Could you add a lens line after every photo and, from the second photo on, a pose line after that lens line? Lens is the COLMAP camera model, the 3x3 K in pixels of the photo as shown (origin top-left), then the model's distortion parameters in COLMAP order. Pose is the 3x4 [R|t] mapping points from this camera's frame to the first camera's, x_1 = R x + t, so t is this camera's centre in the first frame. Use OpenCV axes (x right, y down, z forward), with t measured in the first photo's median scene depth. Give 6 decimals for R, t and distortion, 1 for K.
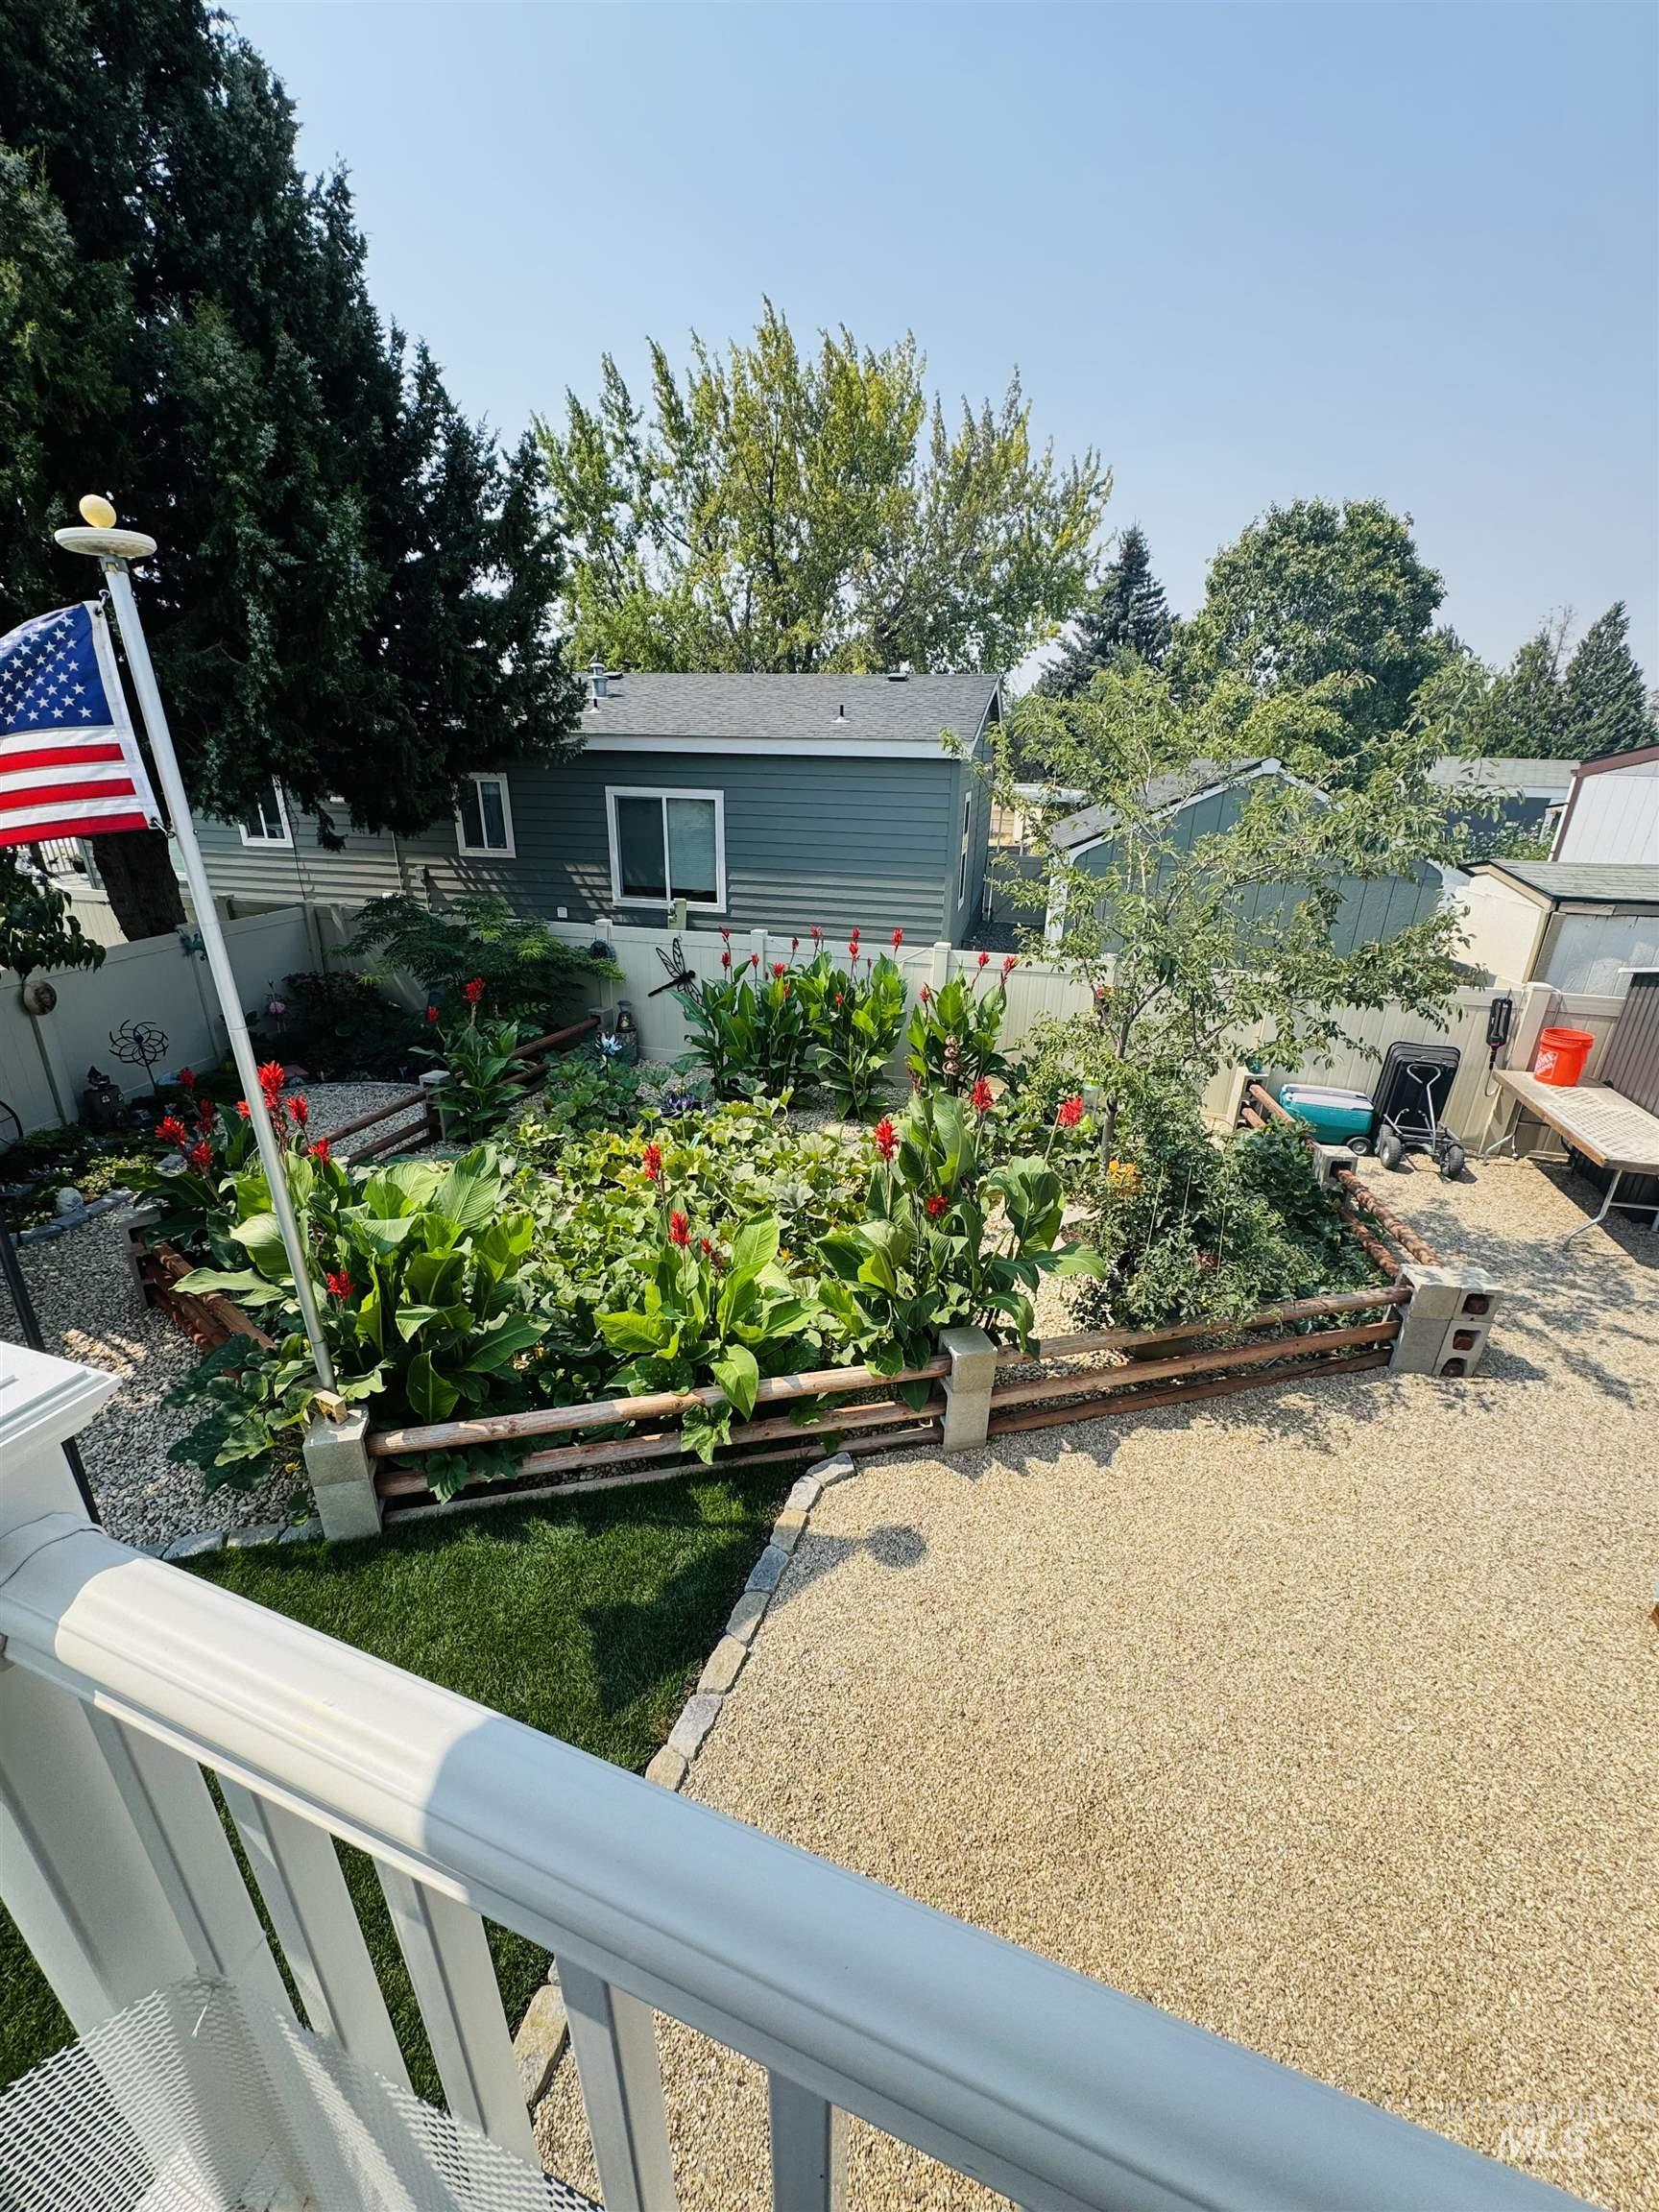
lens RADIAL K [[921.0, 0, 829.5], [0, 921.0, 1106.0], [0, 0, 1]] dist [-0.002577, -0.000159]
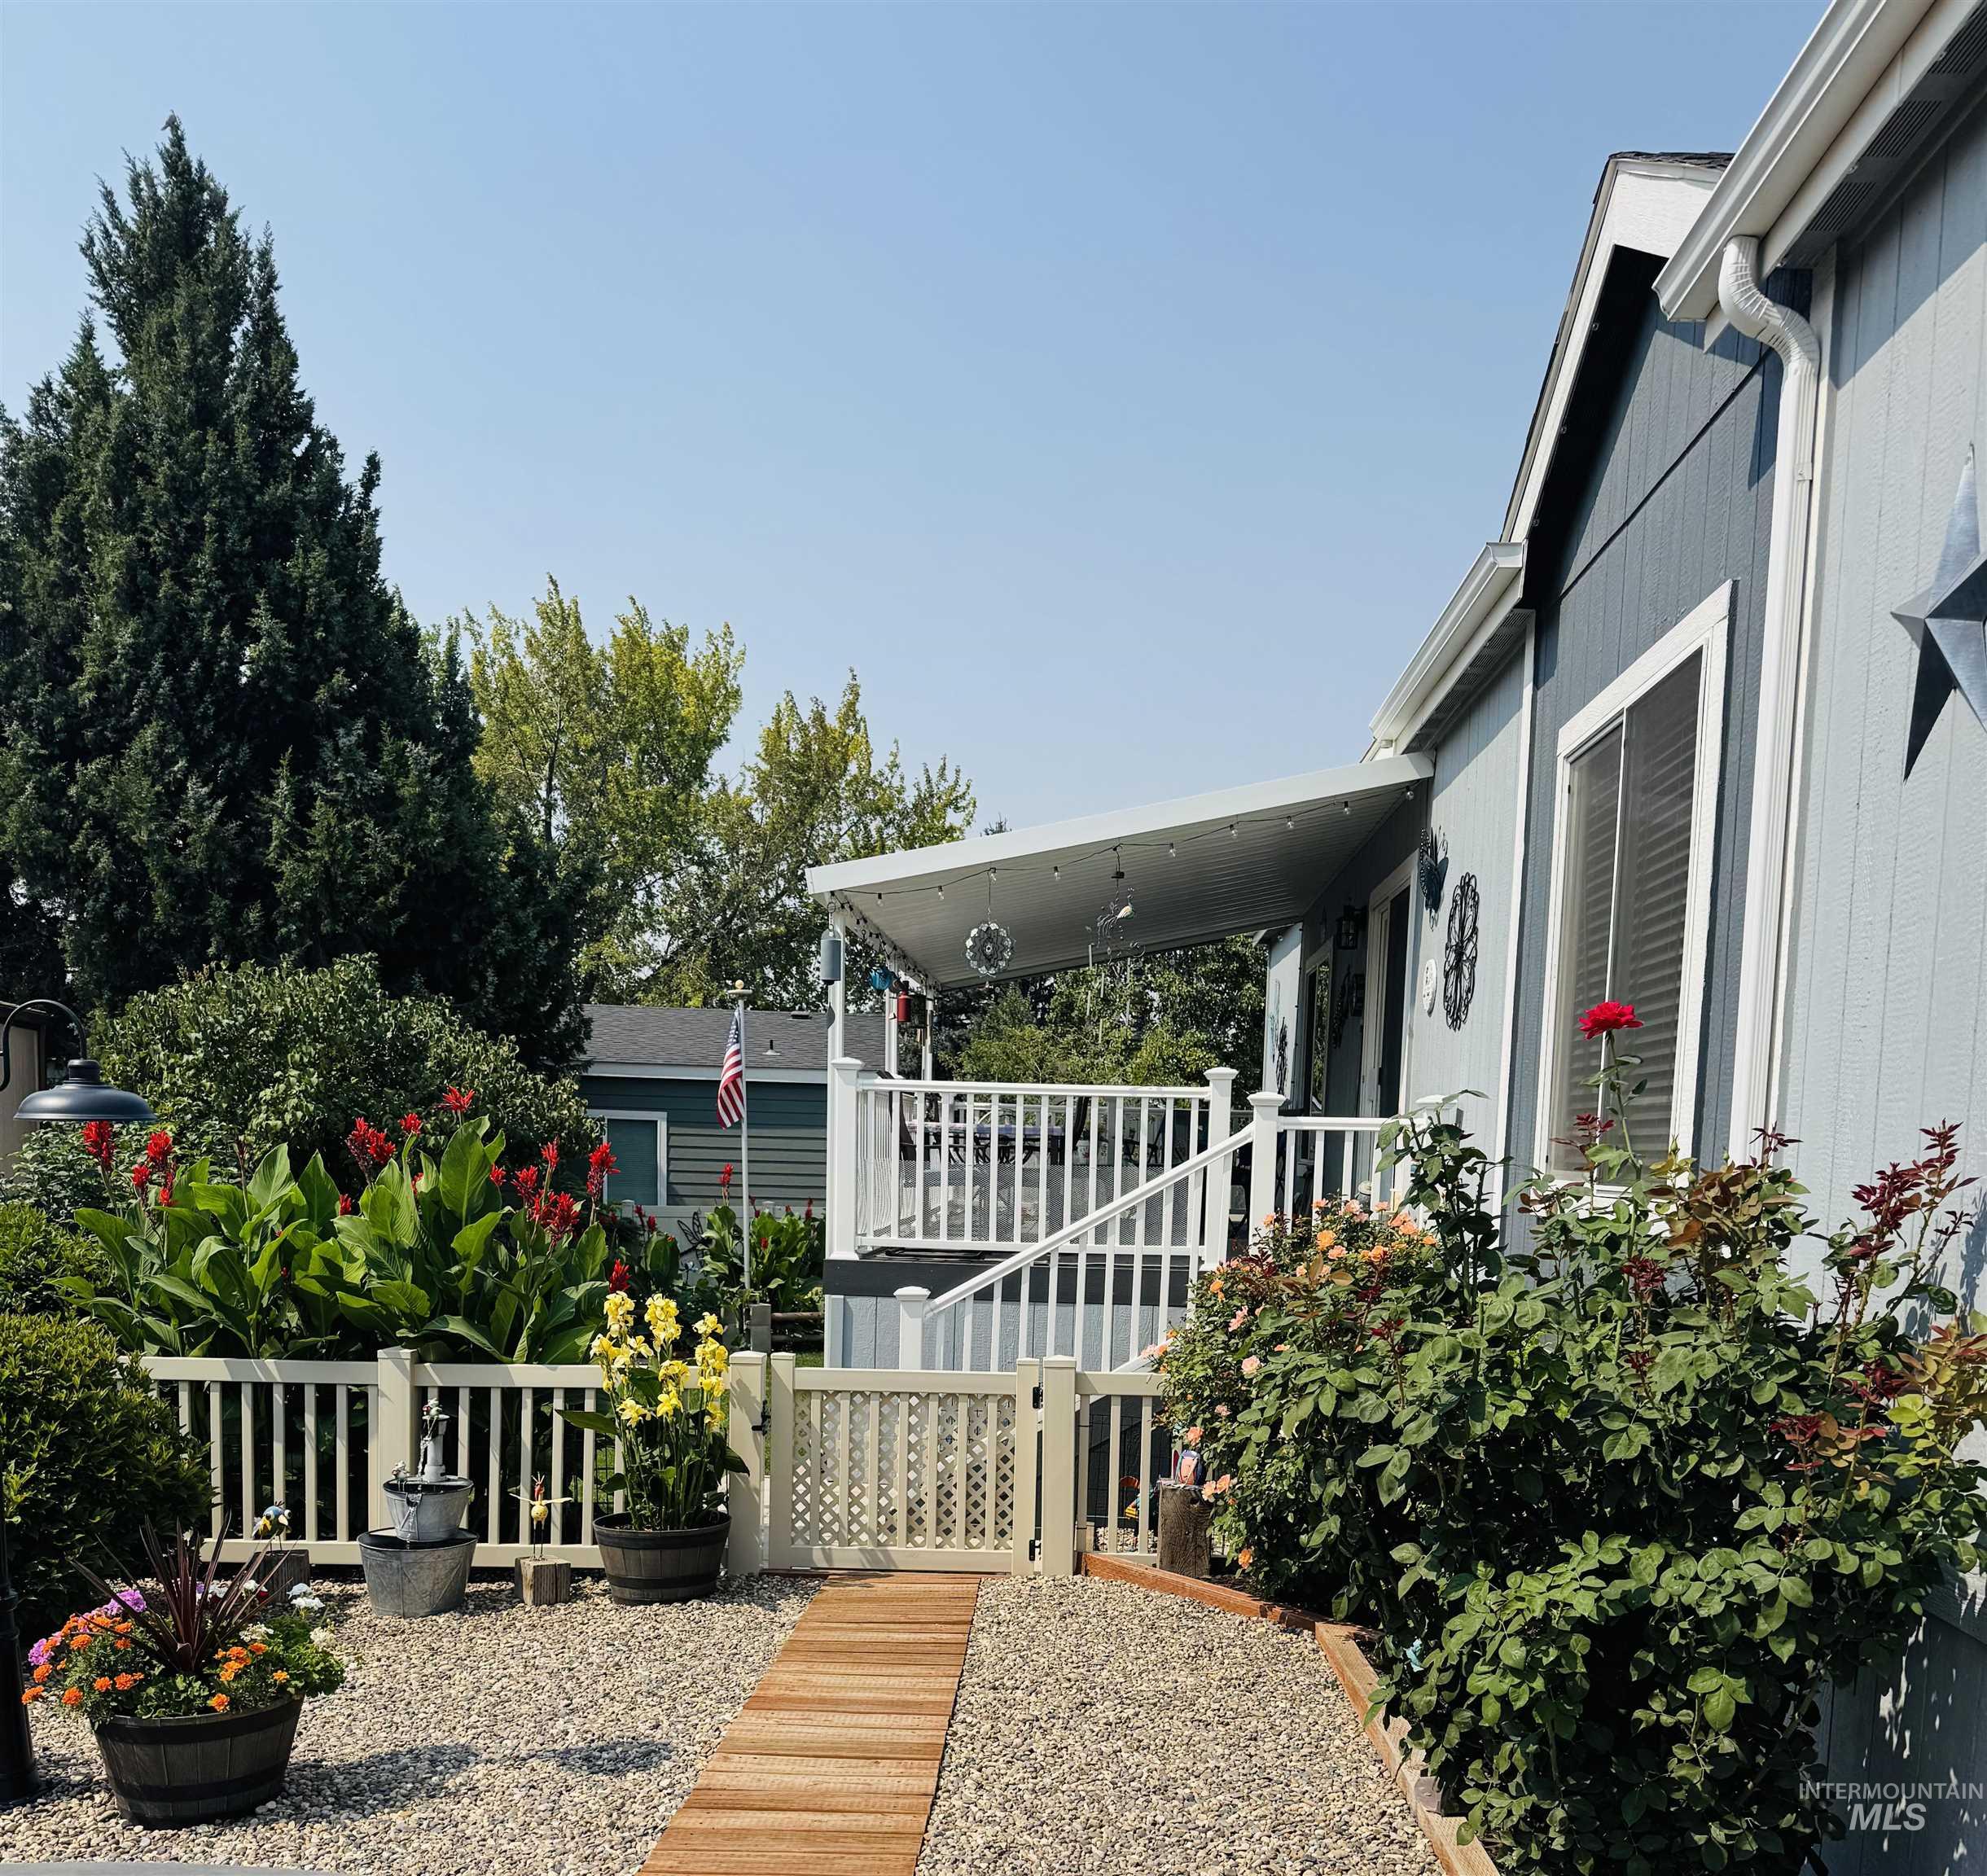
lens RADIAL K [[1615.2, 0, 993.5], [0, 1615.2, 938.0], [0, 0, 1]] dist [-0.000587, -0.000093]
pose [[0.961503, 0.038964, 0.272017, -0.070177], [0.087982, 0.894136, -0.439066, 0.088325], [-0.260328, 0.446096, 0.856287, -0.210291]]
